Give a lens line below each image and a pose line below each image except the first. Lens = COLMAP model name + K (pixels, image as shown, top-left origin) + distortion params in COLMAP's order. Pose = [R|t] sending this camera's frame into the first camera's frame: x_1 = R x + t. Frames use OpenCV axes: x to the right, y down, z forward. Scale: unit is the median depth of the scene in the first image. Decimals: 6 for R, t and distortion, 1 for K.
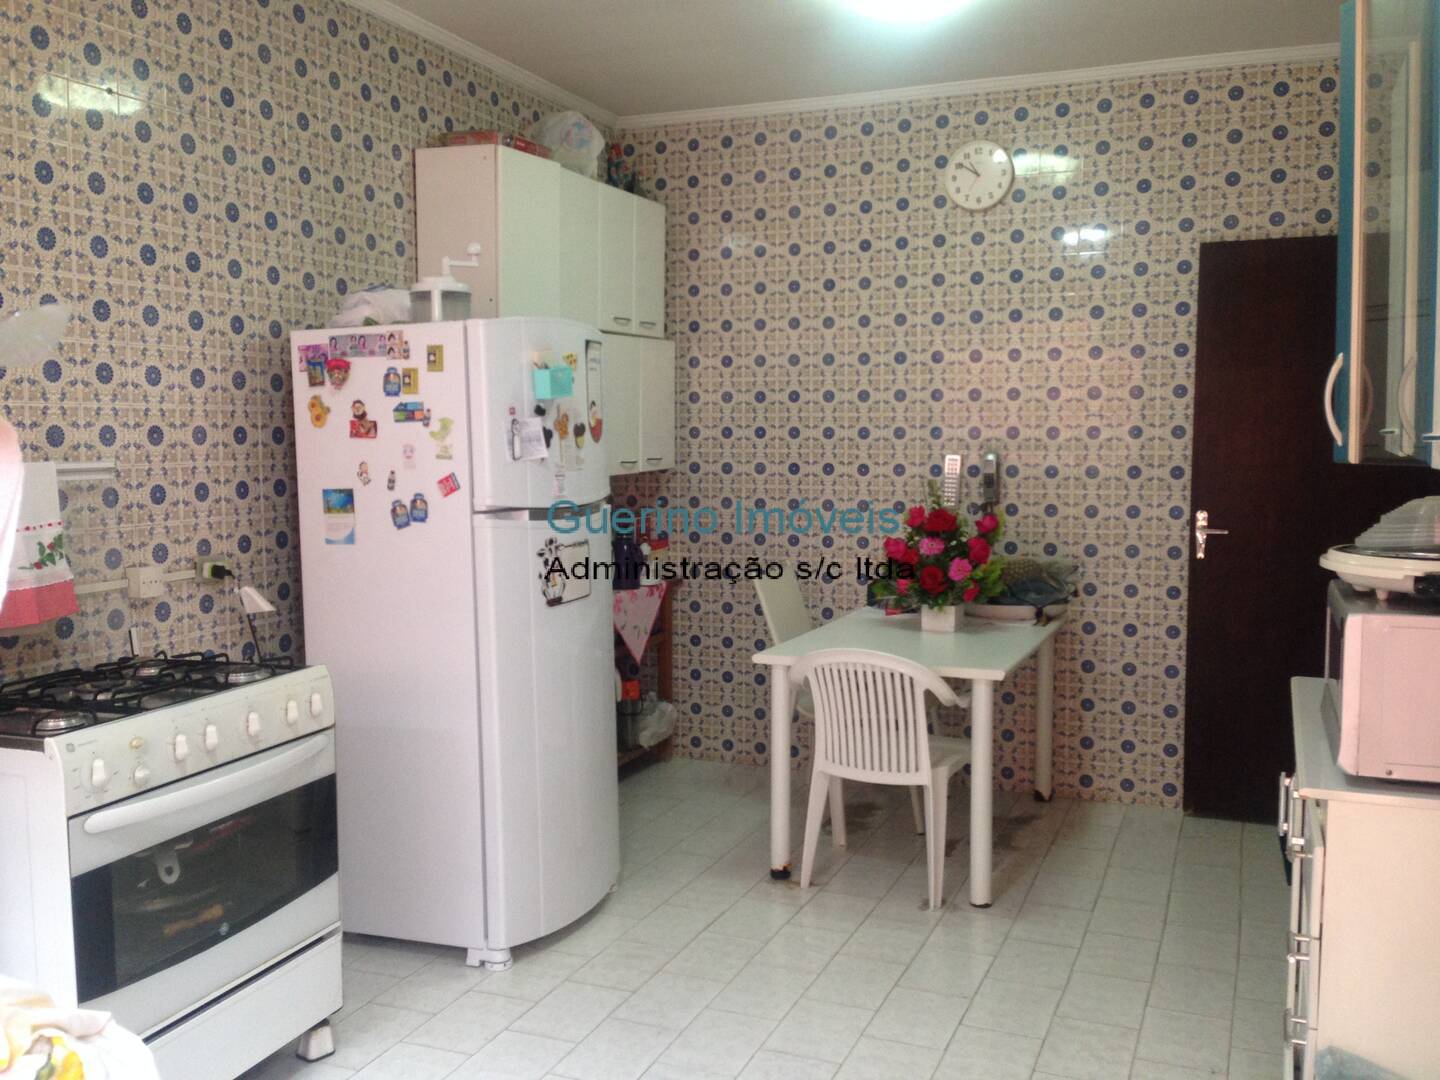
lens RADIAL K [[1342.2, 0, 723.3], [0, 1342.2, 535.1], [0, 0, 1]] dist [0.019711, 0.000000]
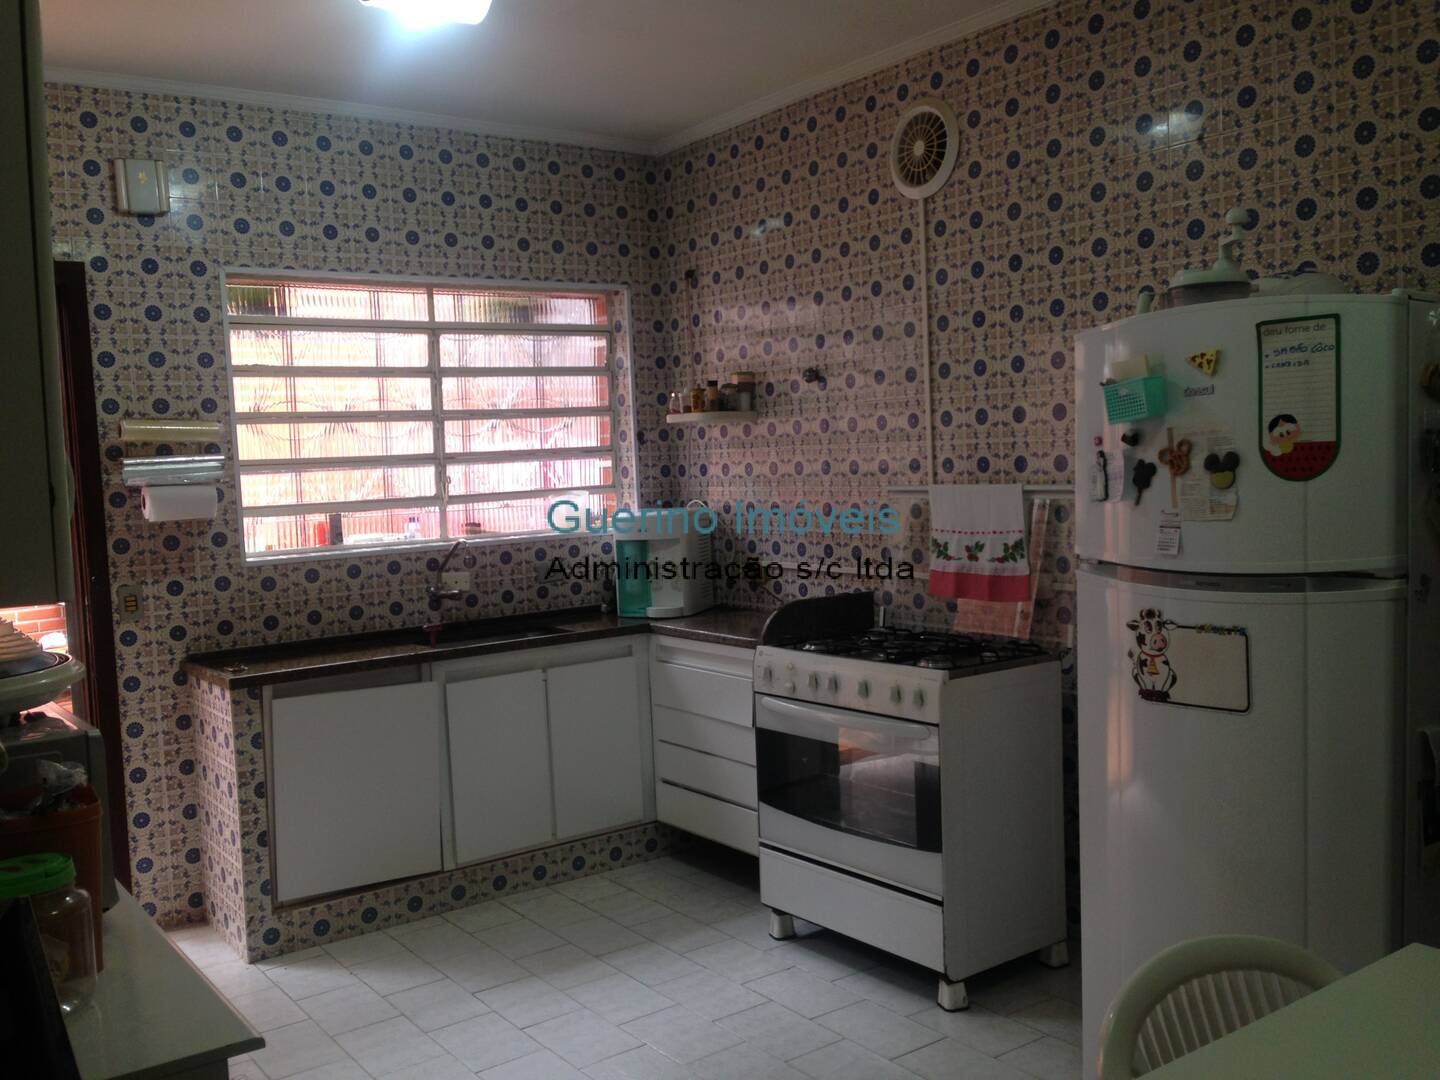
lens RADIAL K [[1342.2, 0, 723.3], [0, 1342.2, 546.7], [0, 0, 1]] dist [0.019711, 0.000000]
pose [[-0.537161, 0.079849, -0.839692, 0.626276], [-0.031040, 0.992963, 0.114281, -0.110685], [0.842908, 0.087452, -0.530903, 1.204671]]
